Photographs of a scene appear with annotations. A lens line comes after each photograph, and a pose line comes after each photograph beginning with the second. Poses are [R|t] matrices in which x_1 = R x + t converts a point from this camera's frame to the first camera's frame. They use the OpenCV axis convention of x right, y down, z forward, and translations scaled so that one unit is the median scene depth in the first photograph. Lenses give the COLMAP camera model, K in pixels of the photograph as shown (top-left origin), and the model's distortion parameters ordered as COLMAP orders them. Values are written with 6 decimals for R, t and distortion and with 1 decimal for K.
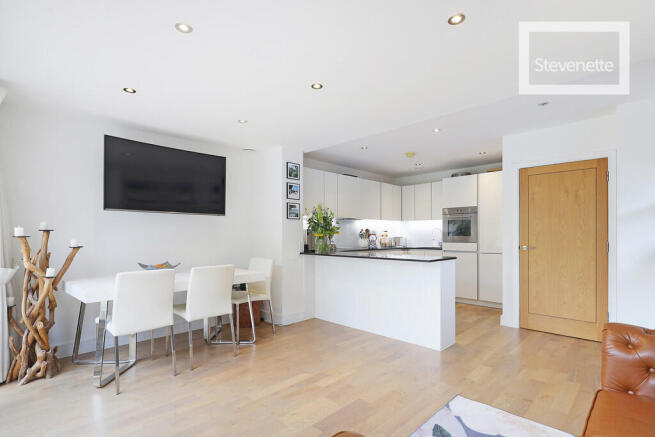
lens RADIAL K [[333.7, 0, 326.7], [0, 333.7, 223.5], [0, 0, 1]] dist [0.000653, -0.000150]
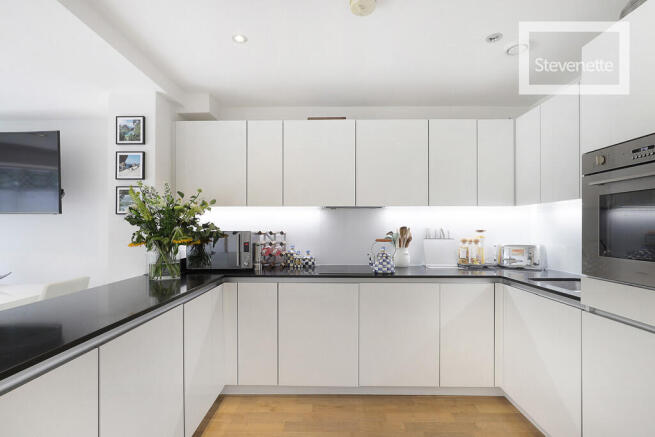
lens RADIAL K [[307.4, 0, 328.0], [0, 307.4, 220.5], [0, 0, 1]] dist [-0.009904, 0.000325]
pose [[0.683383, -0.009056, -0.730004, 0.500475], [0.025562, 0.999607, 0.011529, -0.000894], [0.729612, -0.026539, 0.683346, 0.872253]]
